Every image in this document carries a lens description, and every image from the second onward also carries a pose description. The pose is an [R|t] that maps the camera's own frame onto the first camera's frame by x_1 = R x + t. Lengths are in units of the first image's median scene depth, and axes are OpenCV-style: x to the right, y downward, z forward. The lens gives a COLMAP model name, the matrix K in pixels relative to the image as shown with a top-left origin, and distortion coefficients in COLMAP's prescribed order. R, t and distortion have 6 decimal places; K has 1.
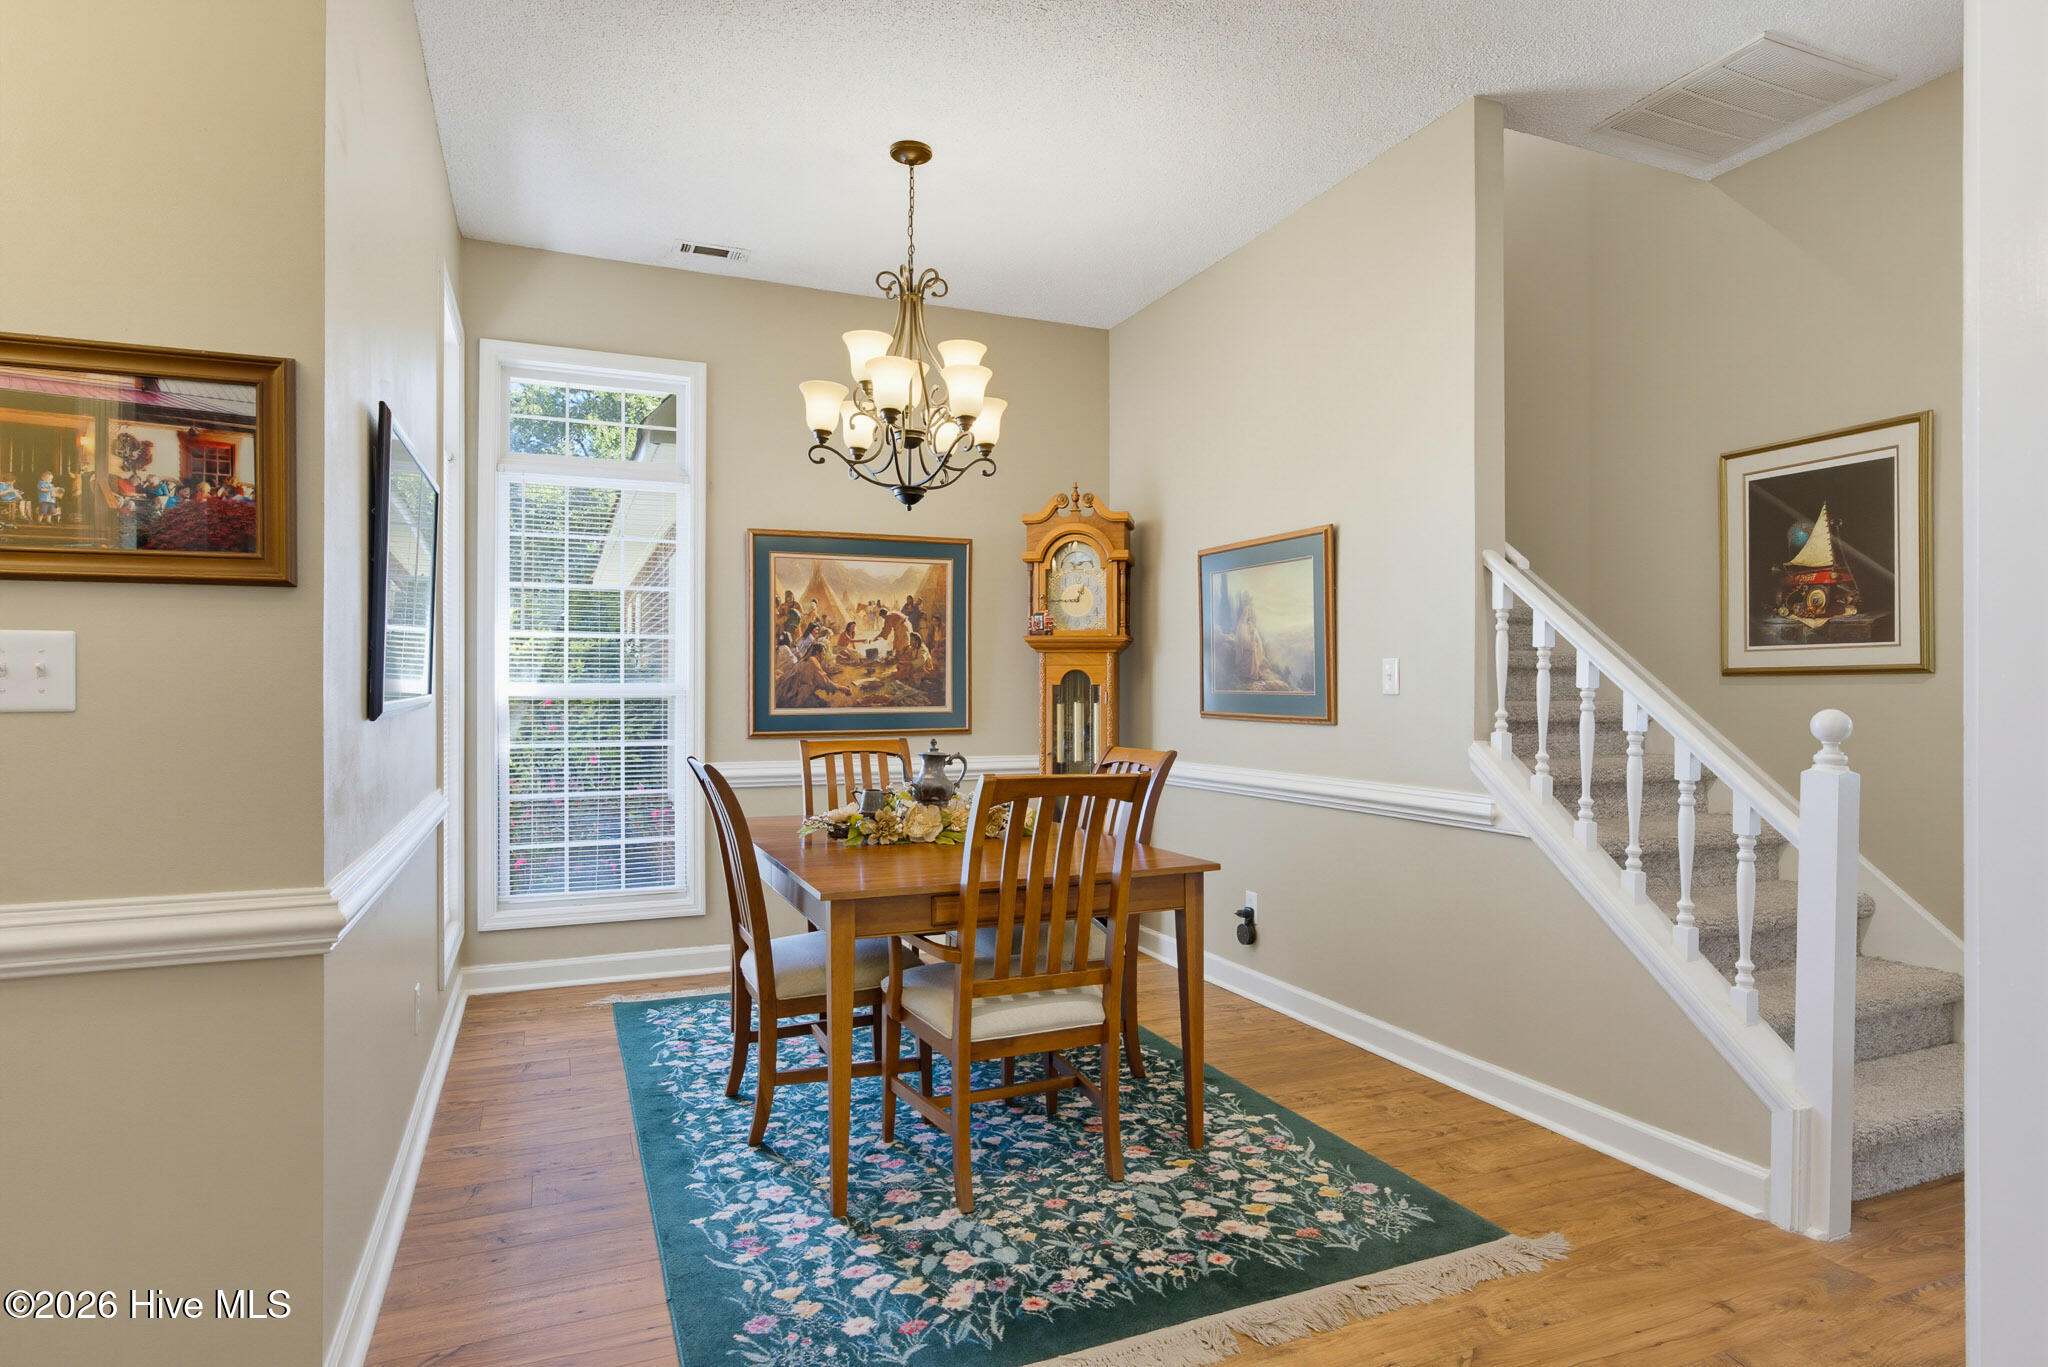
lens RADIAL K [[1118.0, 0, 1030.0], [0, 1118.0, 684.8], [0, 0, 1]] dist [-0.001748, 0.000169]
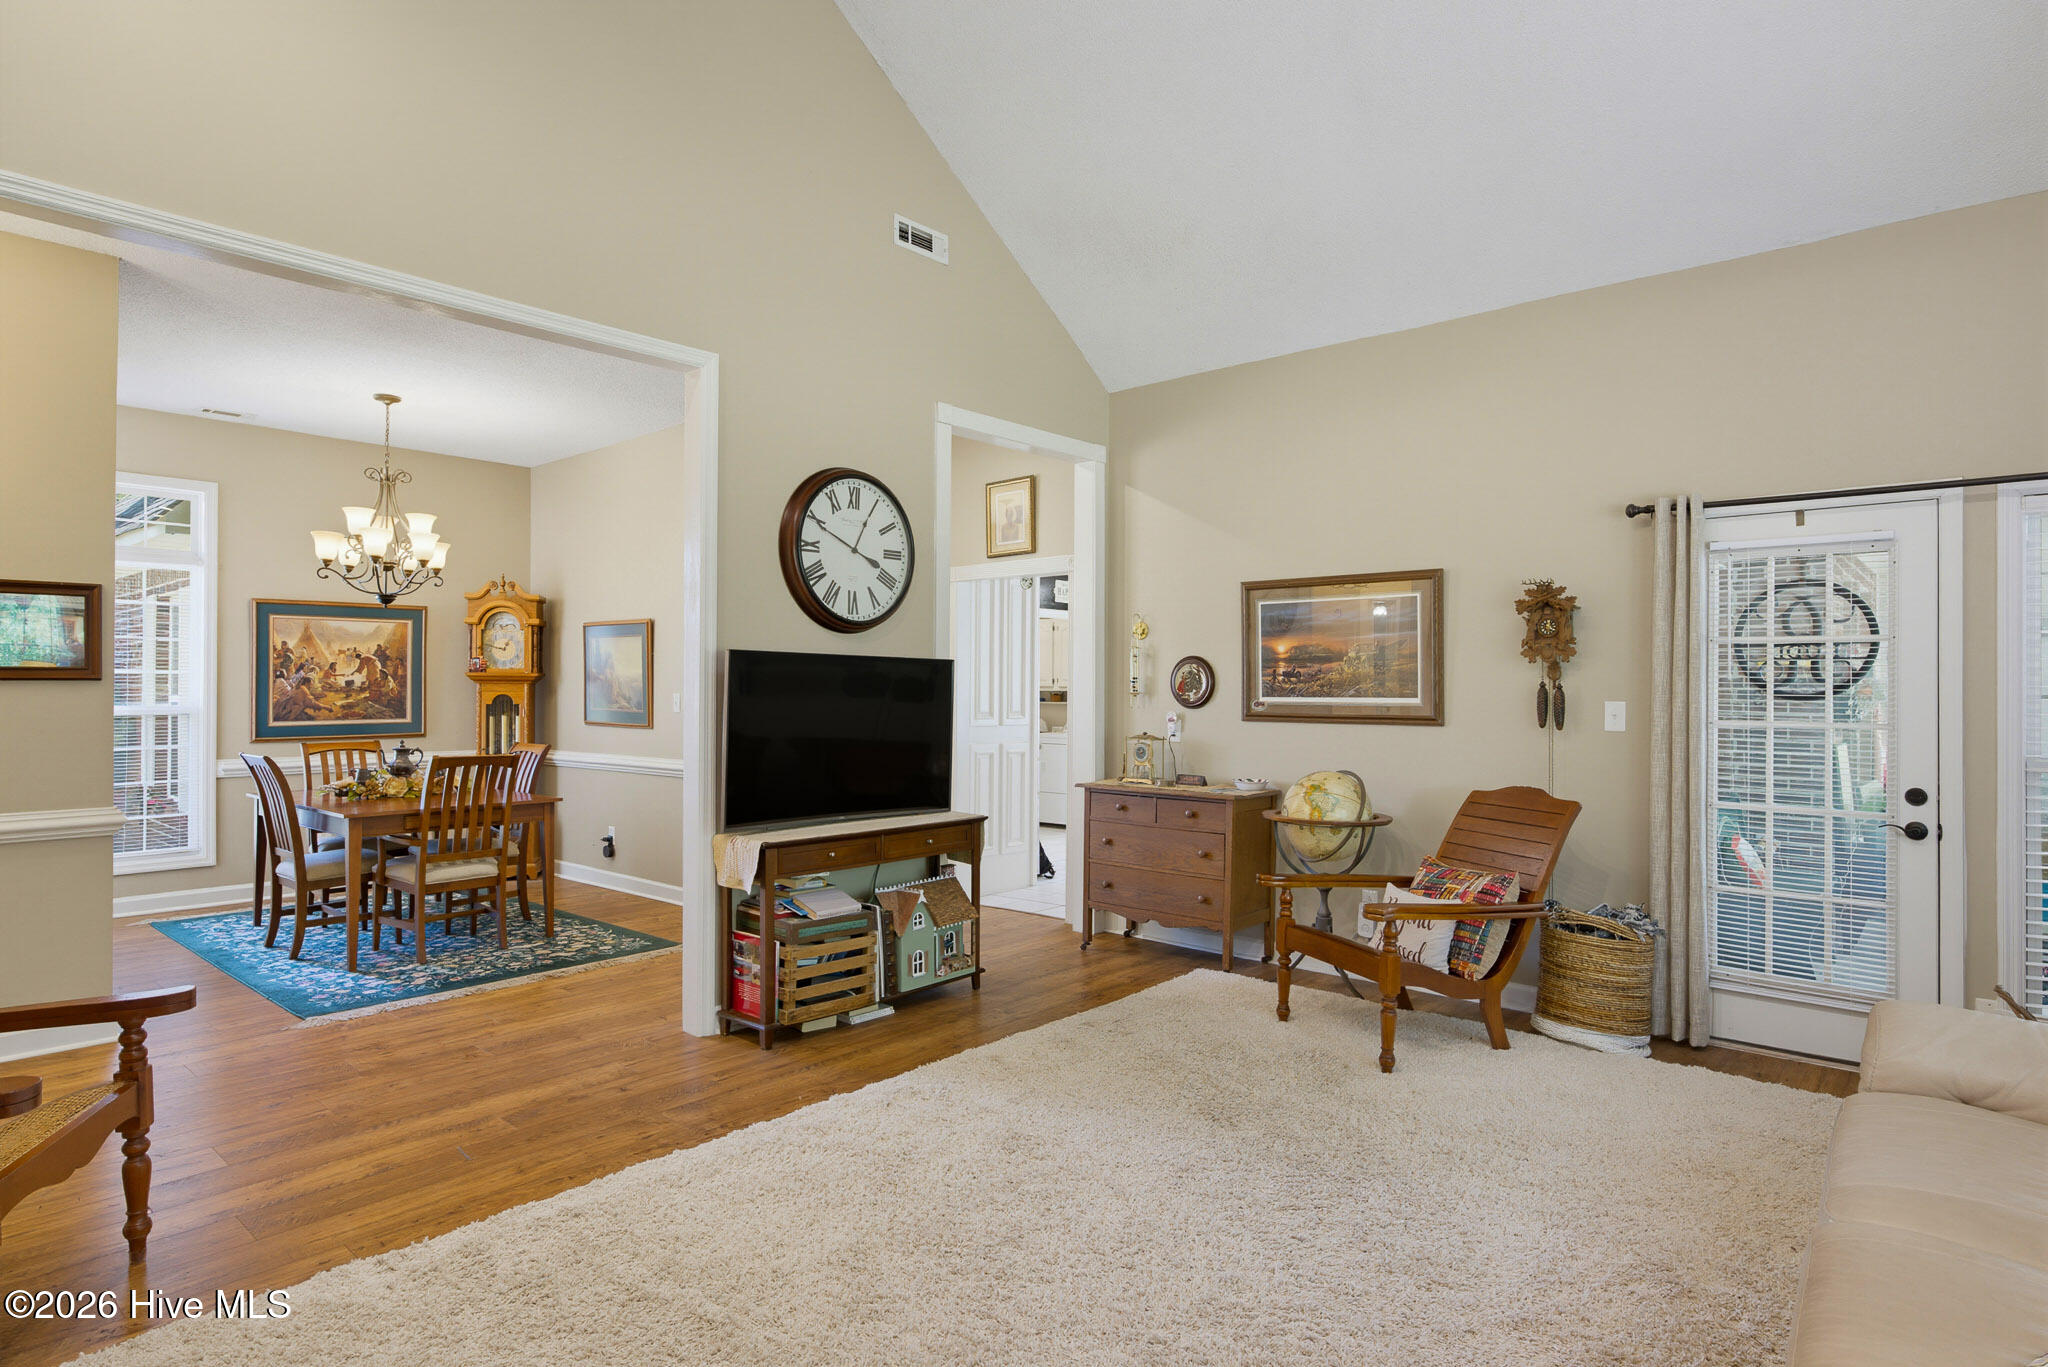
lens RADIAL K [[1090.1, 0, 1022.8], [0, 1090.1, 681.6], [0, 0, 1]] dist [-0.010905, 0.009245]
pose [[0.900841, 0.004006, 0.434131, 0.047707], [-0.003673, 0.999992, -0.001605, -0.042057], [-0.434134, -0.000148, 0.900848, -0.901367]]
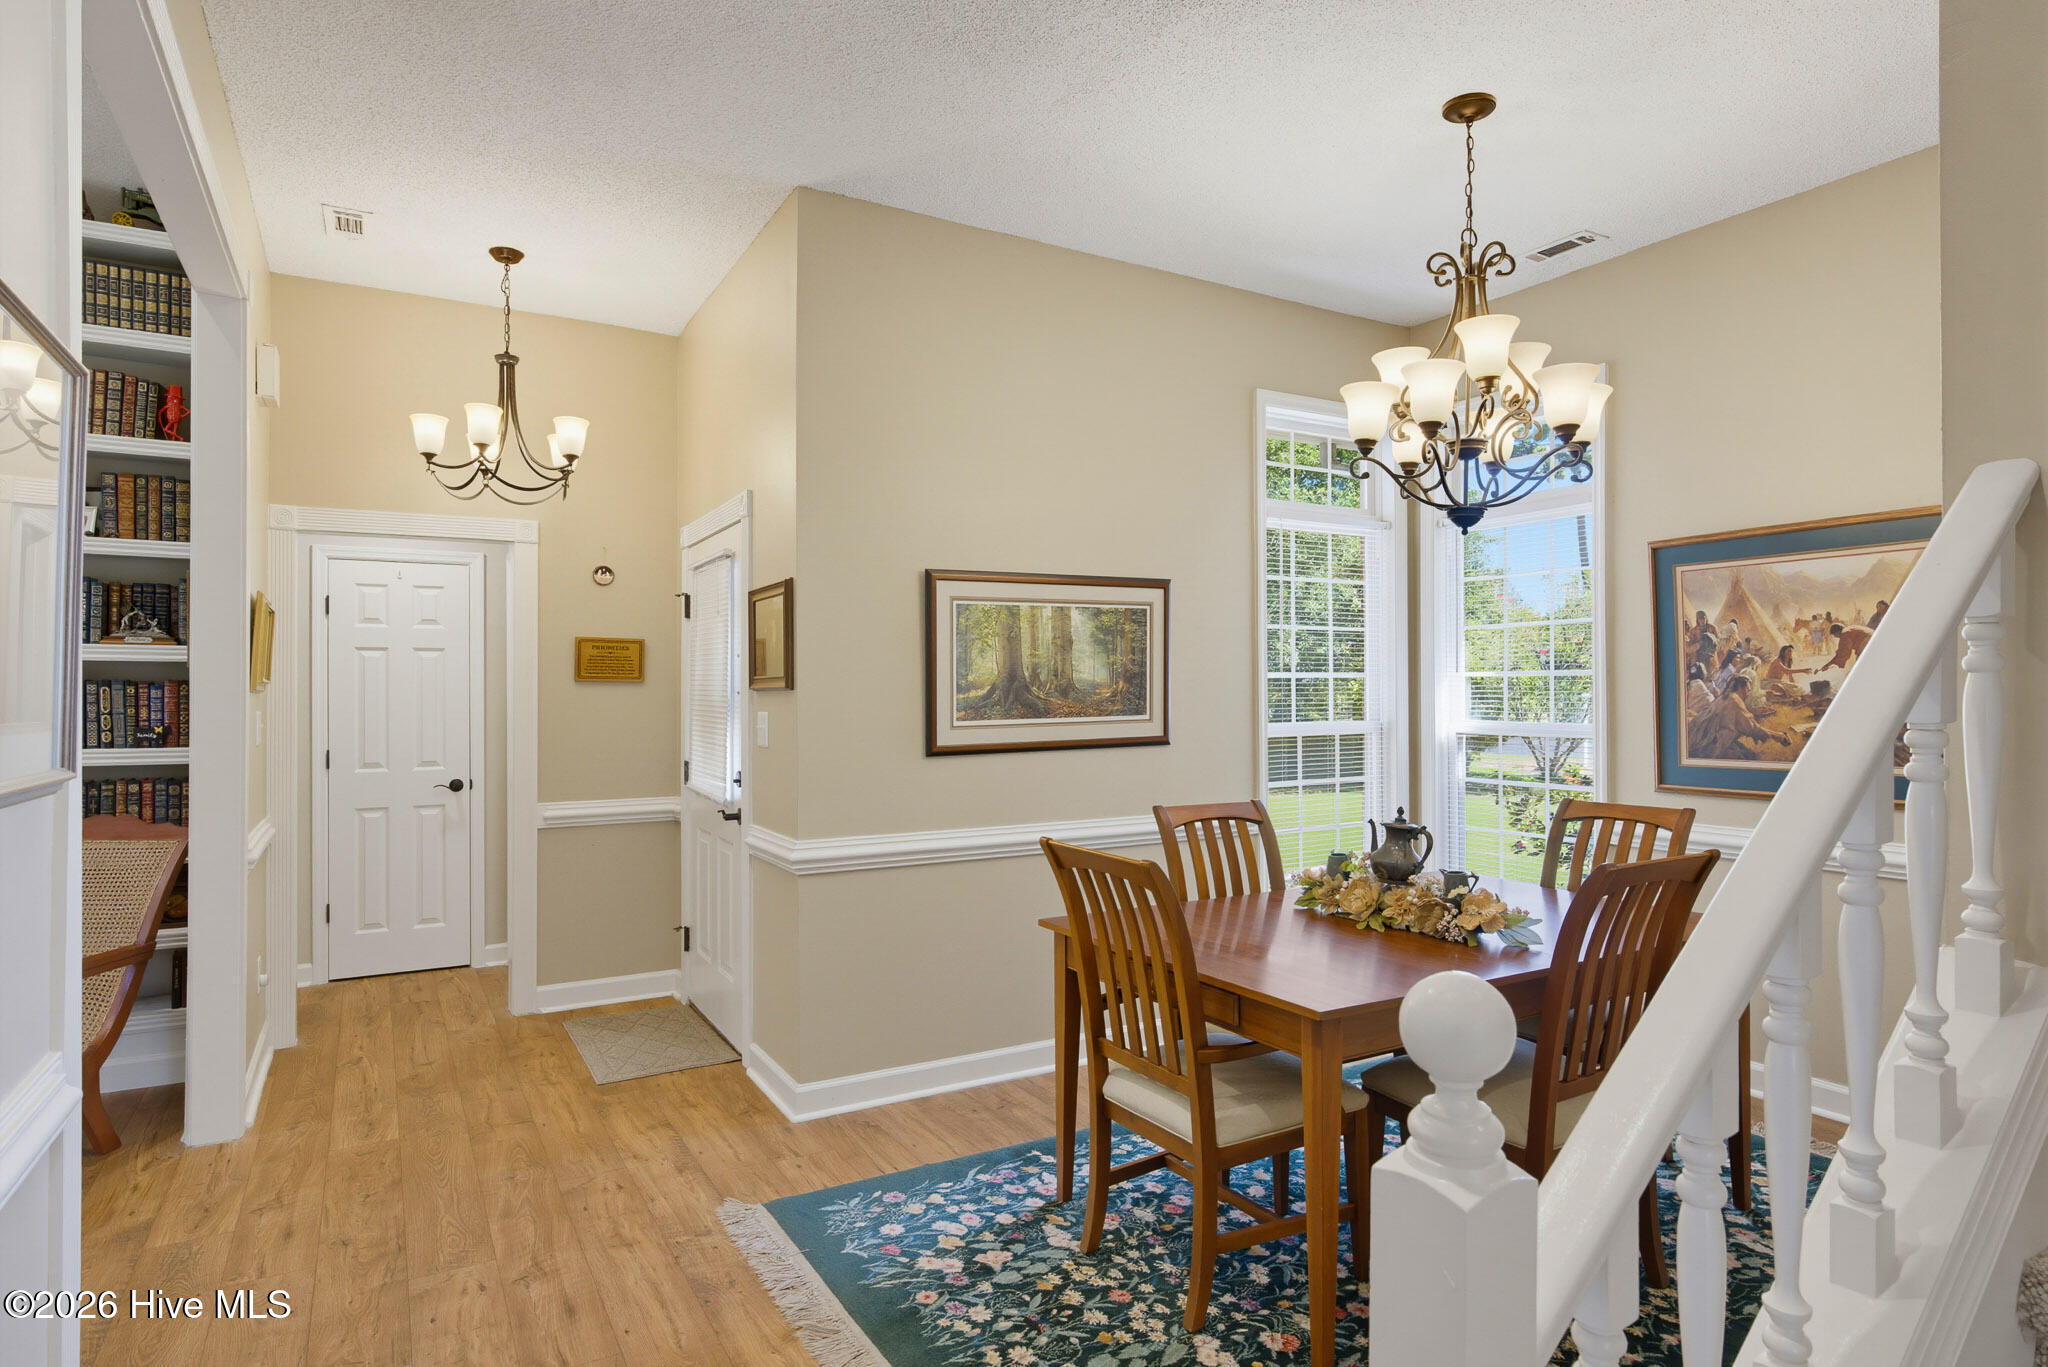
lens RADIAL K [[1118.0, 0, 1031.1], [0, 1118.0, 682.6], [0, 0, 1]] dist [-0.001748, 0.000169]
pose [[0.141991, -0.006078, -0.989849, 0.656954], [0.002712, 0.999980, -0.005751, -0.038655], [0.989864, -0.001868, 0.142005, 0.537810]]
